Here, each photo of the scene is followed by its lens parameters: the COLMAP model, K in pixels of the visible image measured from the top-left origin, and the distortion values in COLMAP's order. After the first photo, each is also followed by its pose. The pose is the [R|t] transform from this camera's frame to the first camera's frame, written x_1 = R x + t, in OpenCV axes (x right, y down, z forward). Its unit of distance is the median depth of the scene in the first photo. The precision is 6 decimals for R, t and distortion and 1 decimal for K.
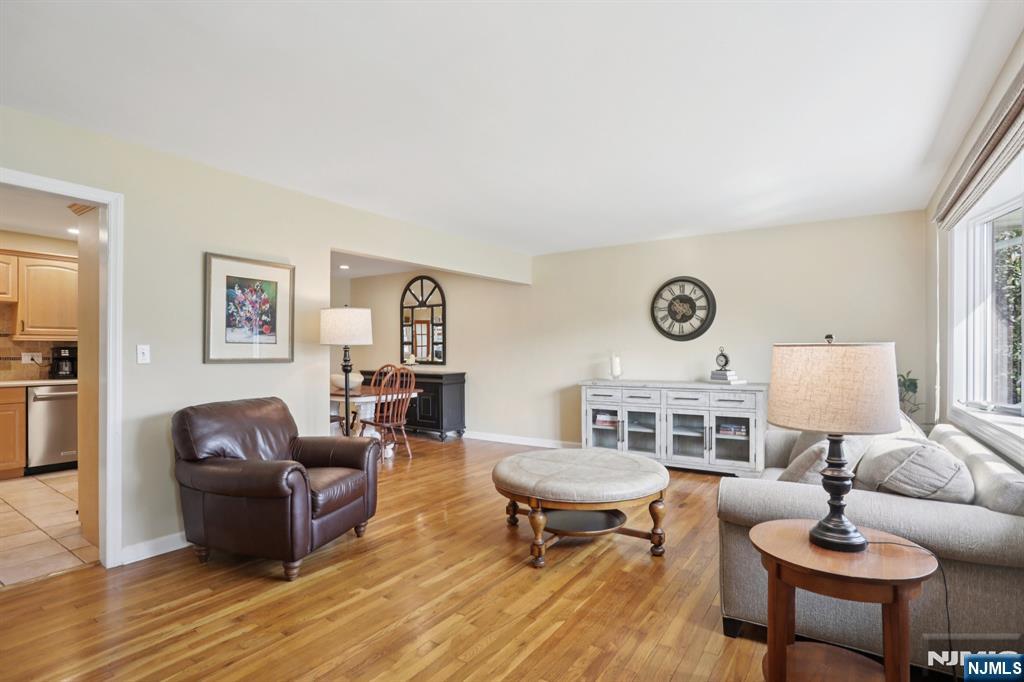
lens RADIAL K [[502.7, 0, 508.8], [0, 502.7, 345.4], [0, 0, 1]] dist [-0.066431, 0.028017]
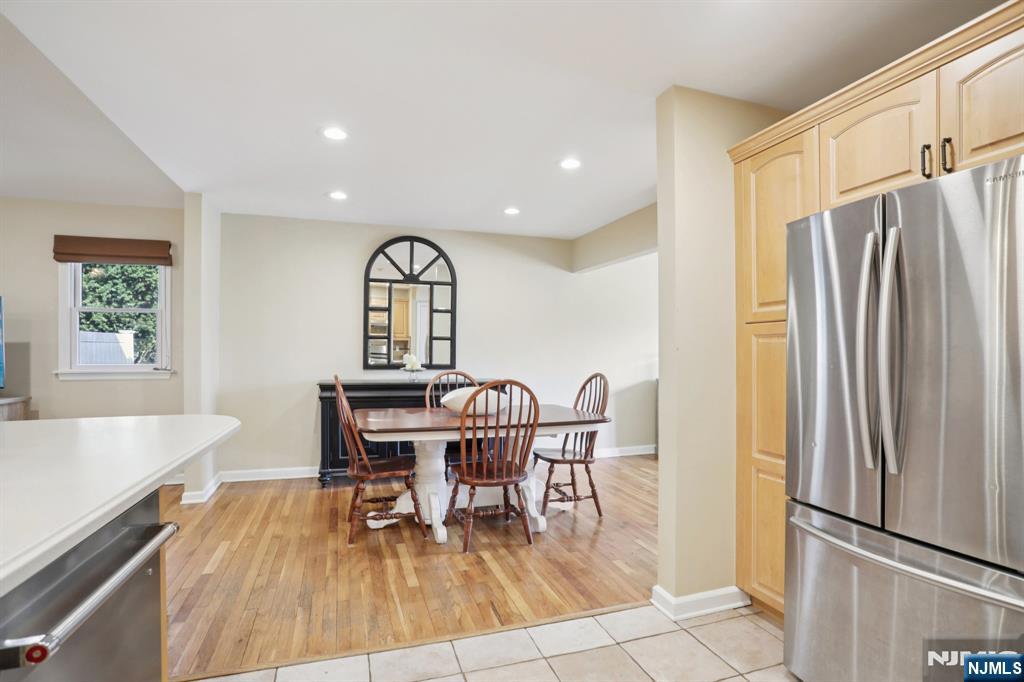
lens RADIAL K [[502.7, 0, 508.8], [0, 502.7, 345.4], [0, 0, 1]] dist [-0.066431, 0.028017]
pose [[0.609181, 0.009954, 0.792969, -0.925382], [-0.010811, 0.999933, -0.004246, 0.010775], [-0.792957, -0.005986, 0.609248, 0.741580]]
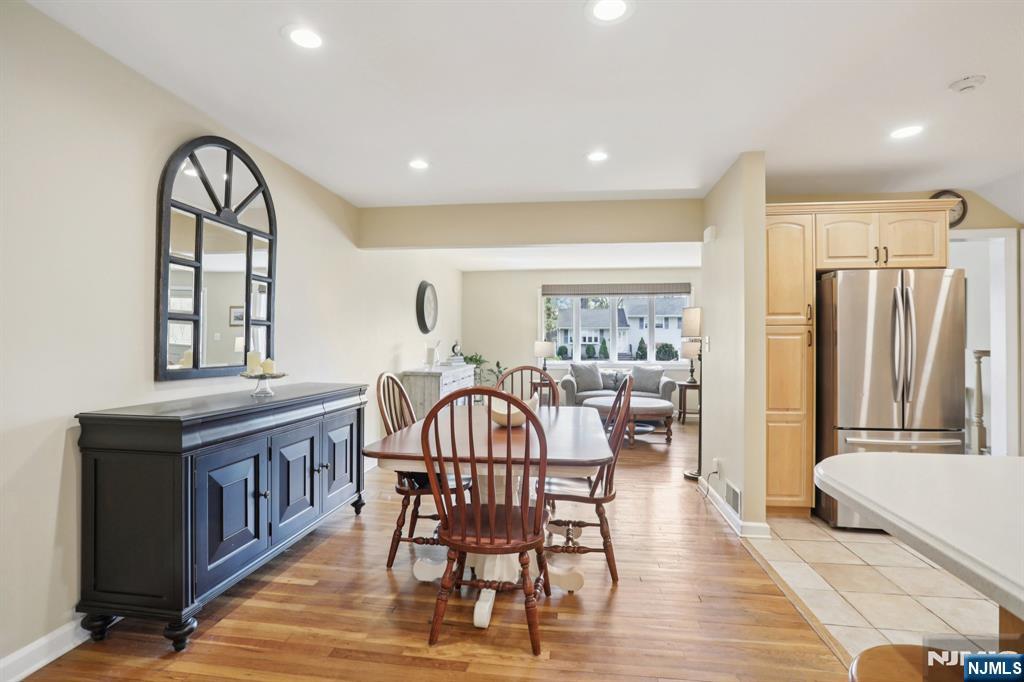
lens RADIAL K [[503.7, 0, 505.2], [0, 503.7, 342.2], [0, 0, 1]] dist [-0.064955, 0.031169]
pose [[-0.436082, 0.000496, 0.899907, -0.893633], [-0.011953, 0.999908, -0.006344, 0.017758], [-0.899827, -0.013523, -0.436036, 1.457218]]
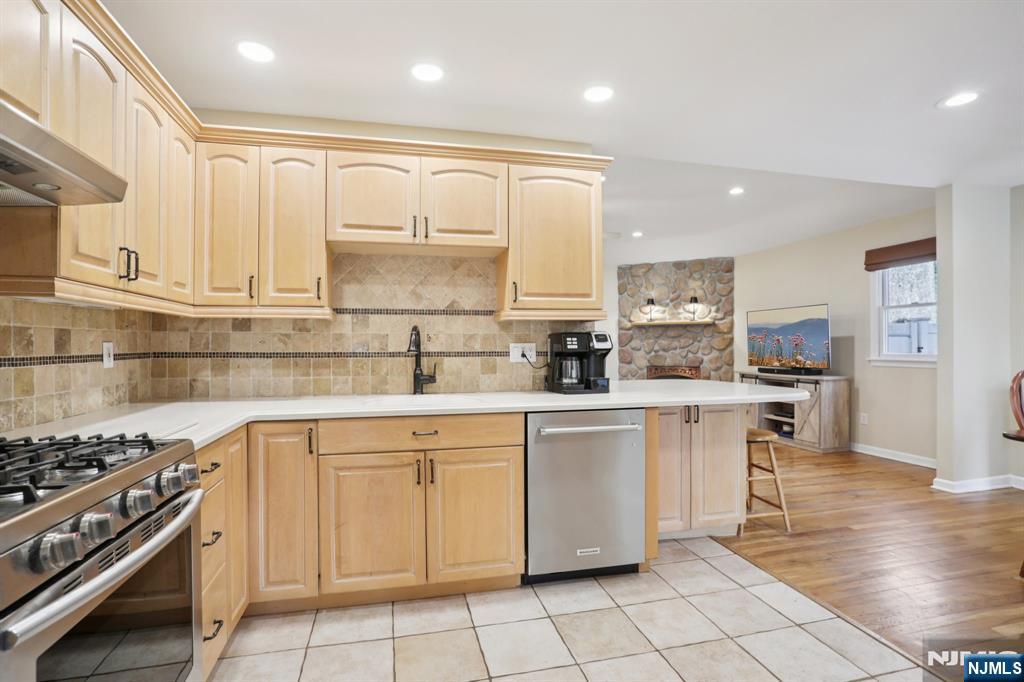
lens RADIAL K [[499.4, 0, 506.2], [0, 499.4, 339.7], [0, 0, 1]] dist [-0.065104, 0.031518]
pose [[0.737861, -0.010004, -0.674879, -0.617122], [0.012296, 0.999923, -0.001379, 0.011630], [0.674841, -0.007281, 0.737928, 0.566464]]
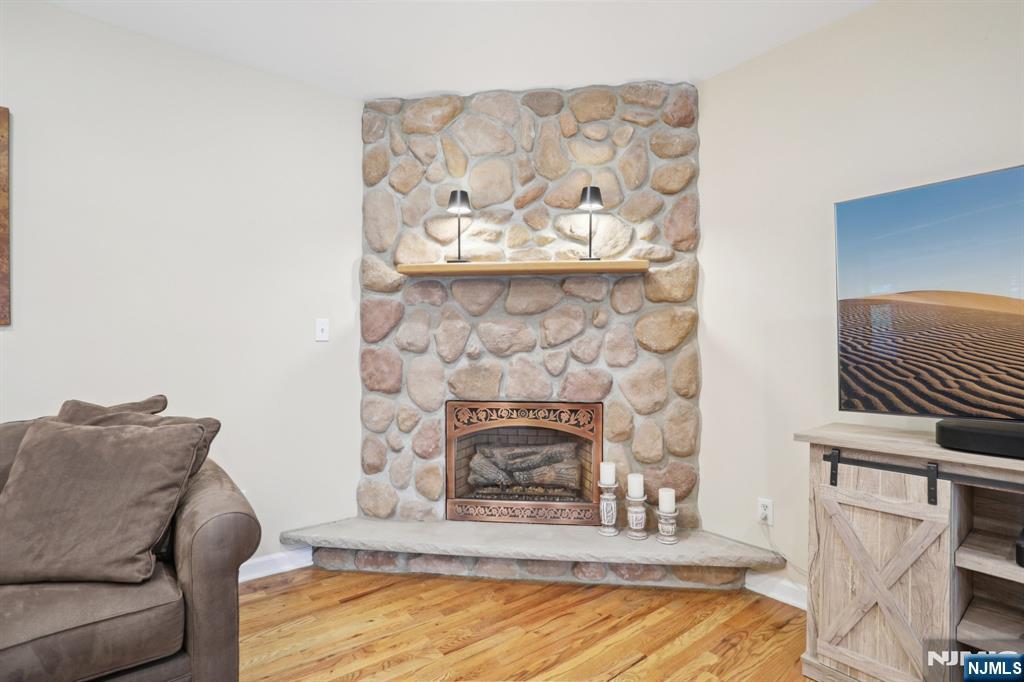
lens RADIAL K [[496.8, 0, 504.9], [0, 496.8, 348.9], [0, 0, 1]] dist [-0.072475, 0.033995]
pose [[0.950611, -0.002636, -0.310375, -1.129209], [0.005598, 0.999947, 0.008654, 0.039400], [0.310335, -0.009964, 0.950575, 1.551219]]
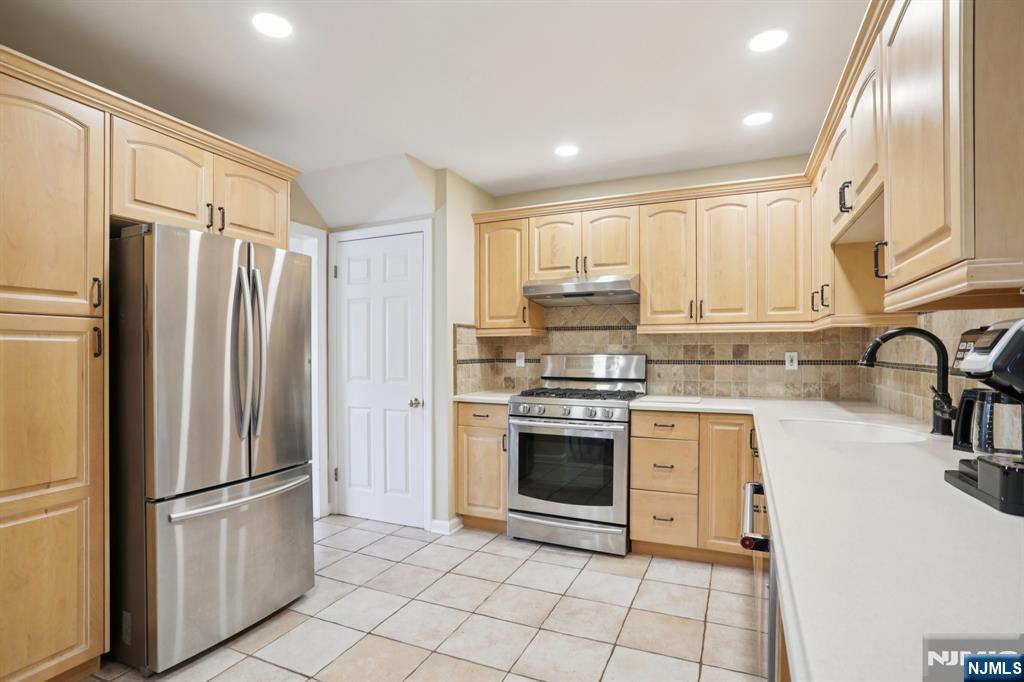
lens RADIAL K [[506.9, 0, 510.8], [0, 506.9, 351.0], [0, 0, 1]] dist [-0.059558, 0.029313]
pose [[-0.985330, 0.000400, -0.170658, -0.705943], [0.003001, 0.999883, -0.014981, 0.016115], [0.170632, -0.015273, -0.985216, 1.196129]]
